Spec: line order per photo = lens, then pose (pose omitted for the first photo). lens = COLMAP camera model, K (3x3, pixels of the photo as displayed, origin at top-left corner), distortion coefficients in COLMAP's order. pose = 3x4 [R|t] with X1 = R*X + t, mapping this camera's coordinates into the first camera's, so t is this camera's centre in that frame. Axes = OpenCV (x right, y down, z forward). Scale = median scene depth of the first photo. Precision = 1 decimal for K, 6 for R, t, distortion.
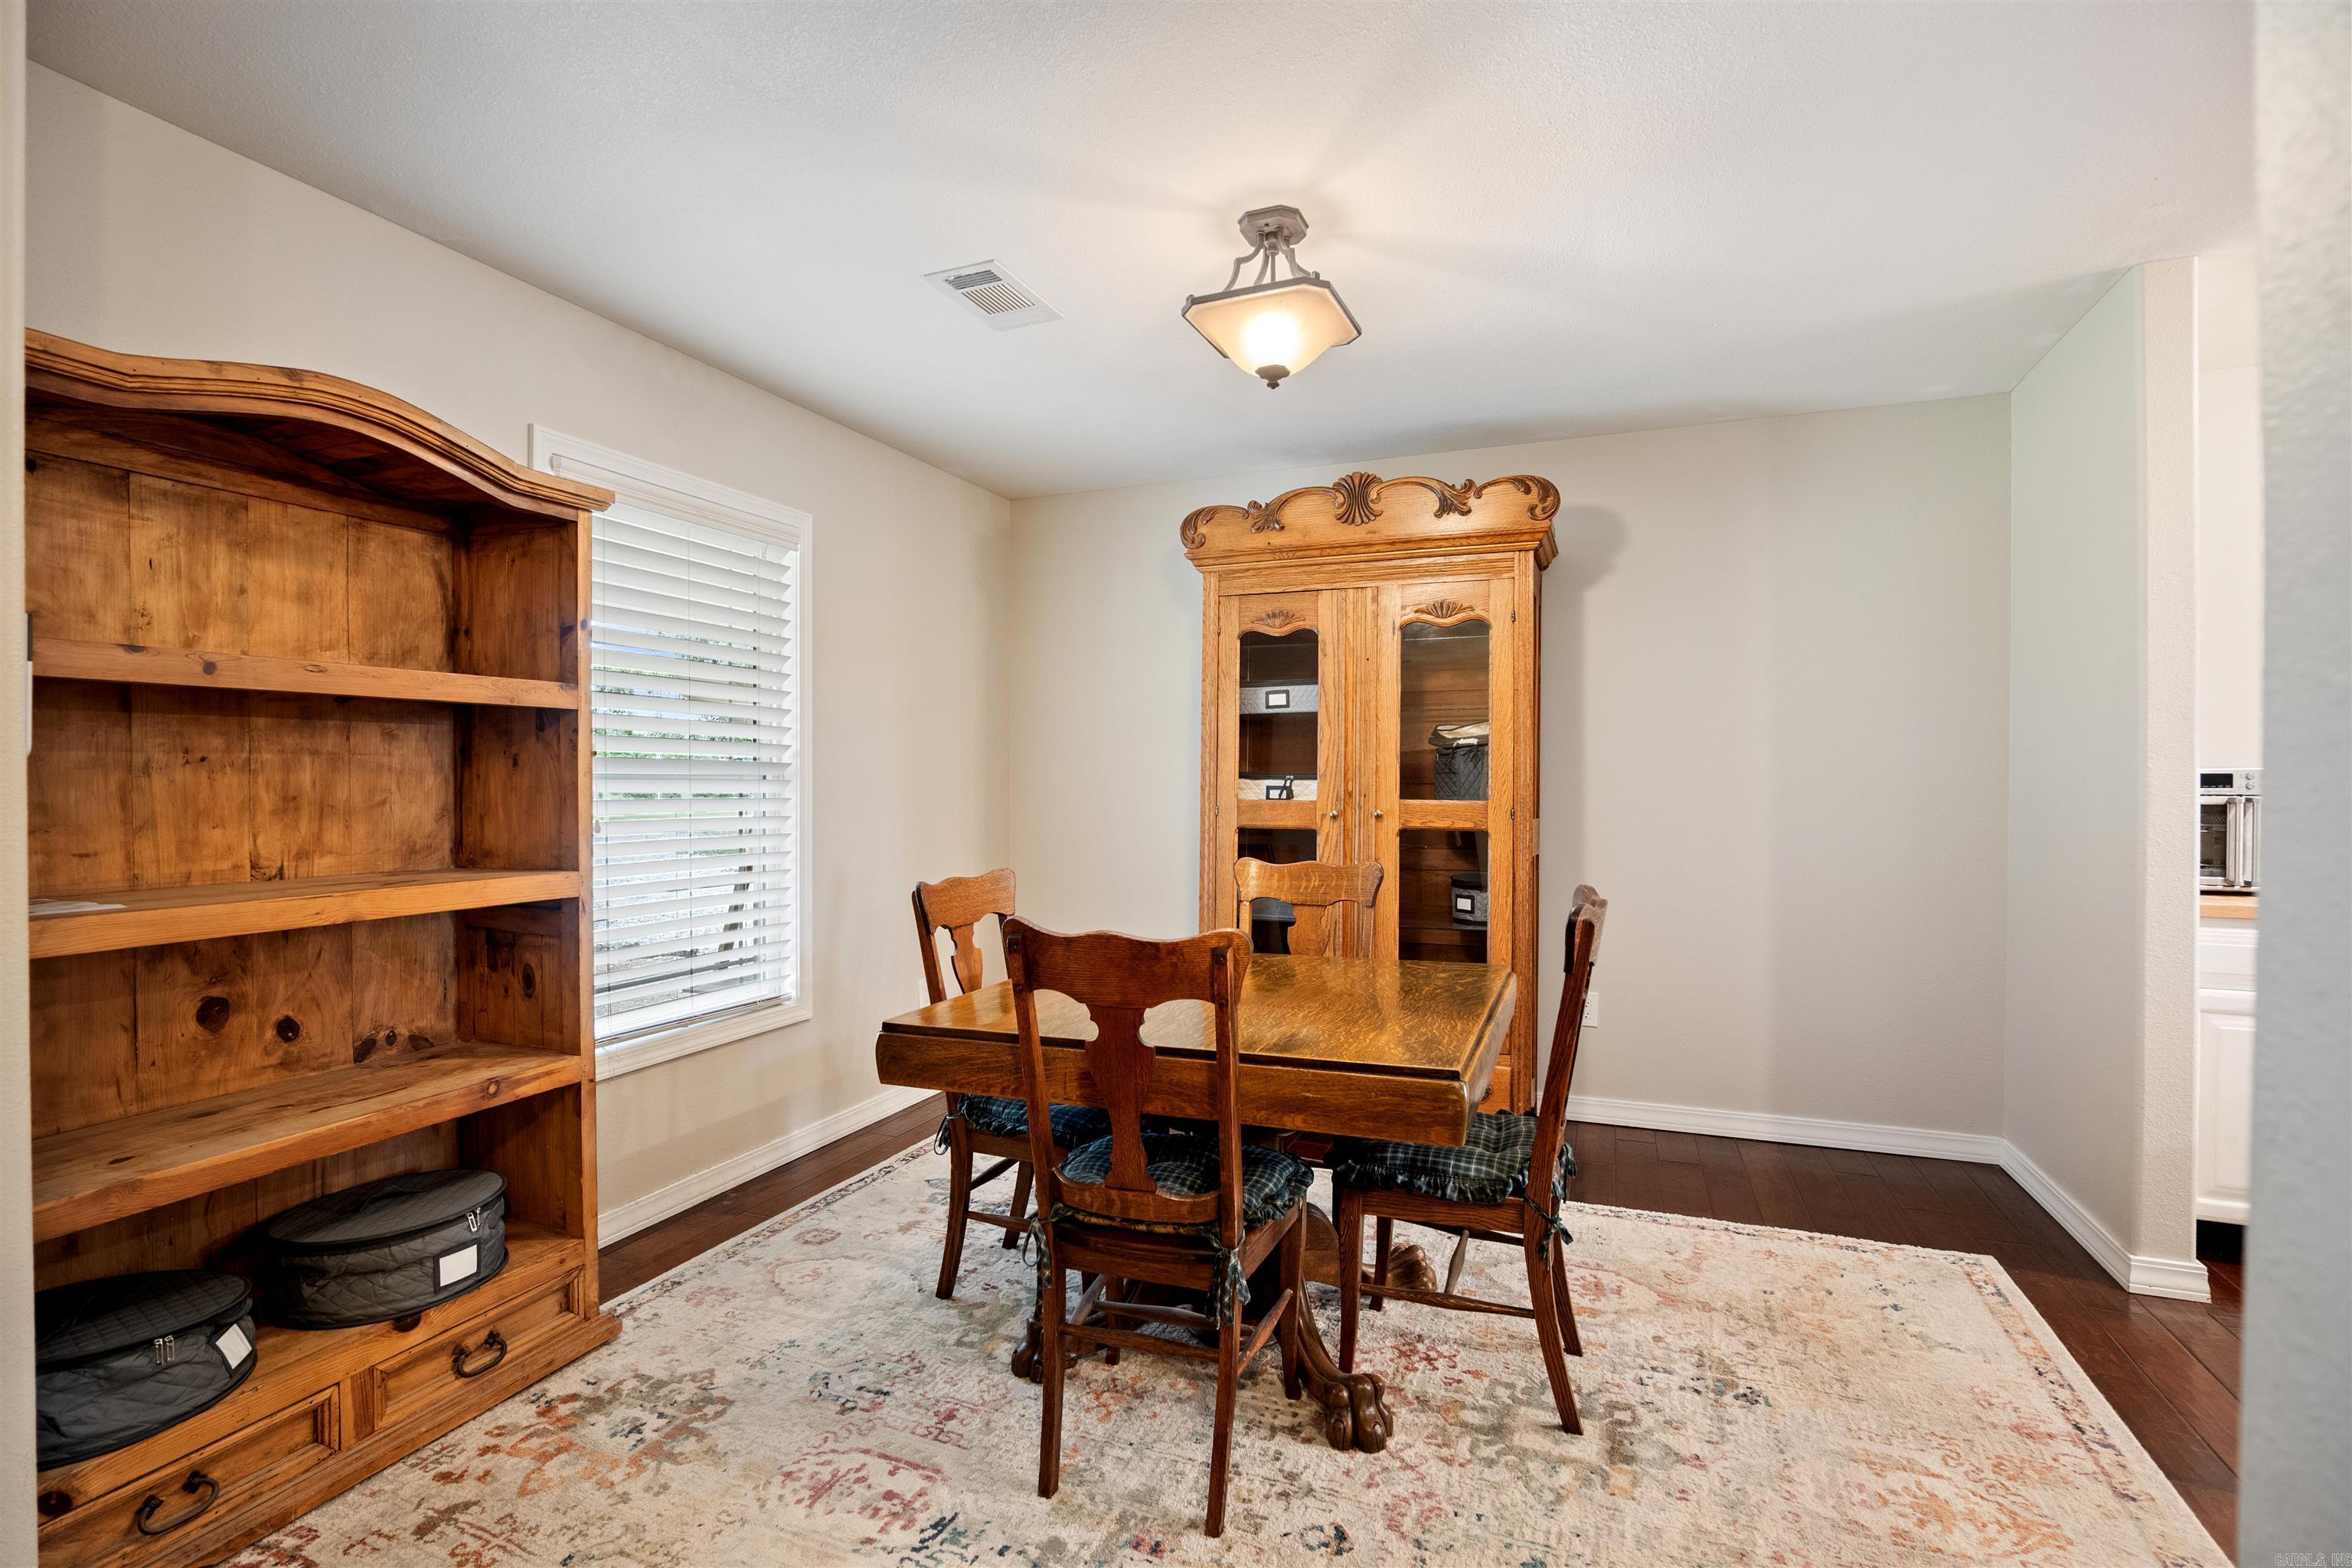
lens RADIAL K [[1093.4, 0, 1185.3], [0, 1093.4, 791.8], [0, 0, 1]] dist [-0.019332, 0.001572]
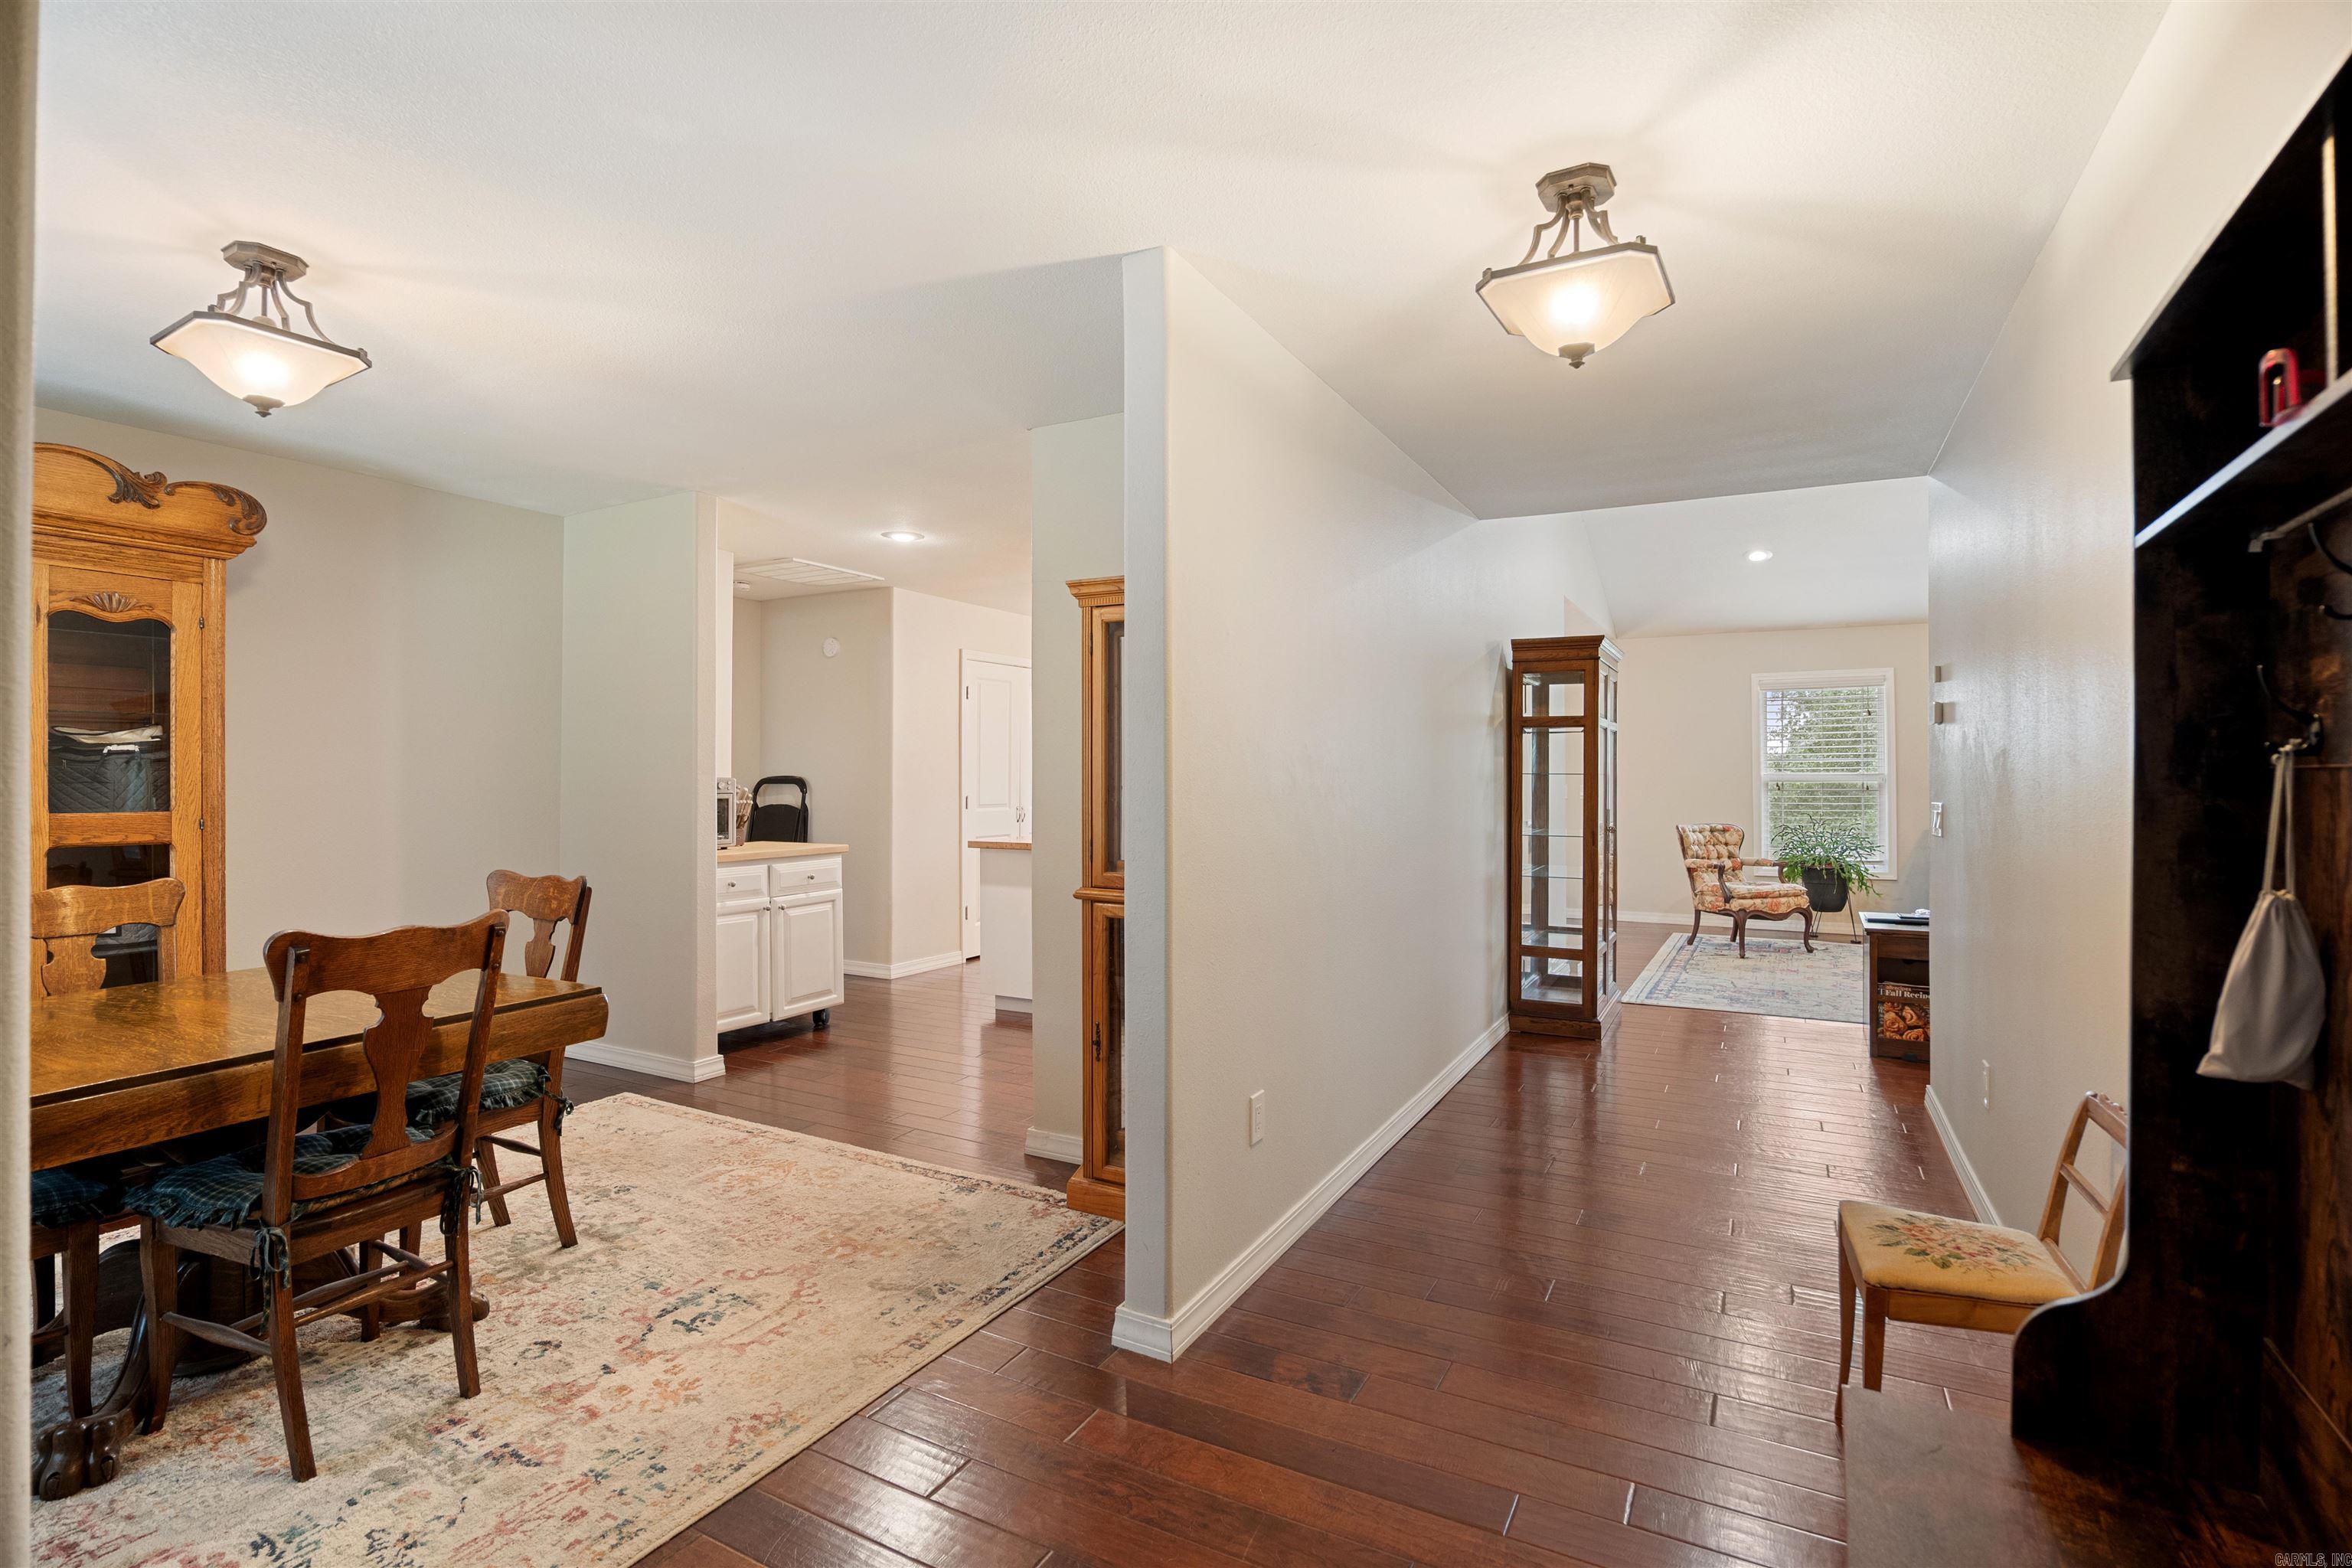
lens RADIAL K [[1093.4, 0, 1185.3], [0, 1093.4, 791.8], [0, 0, 1]] dist [-0.019332, 0.001572]
pose [[0.104191, -0.013274, 0.994469, -0.967764], [0.011824, 0.999857, 0.012107, -0.017755], [-0.994487, 0.010497, 0.104333, 0.034626]]
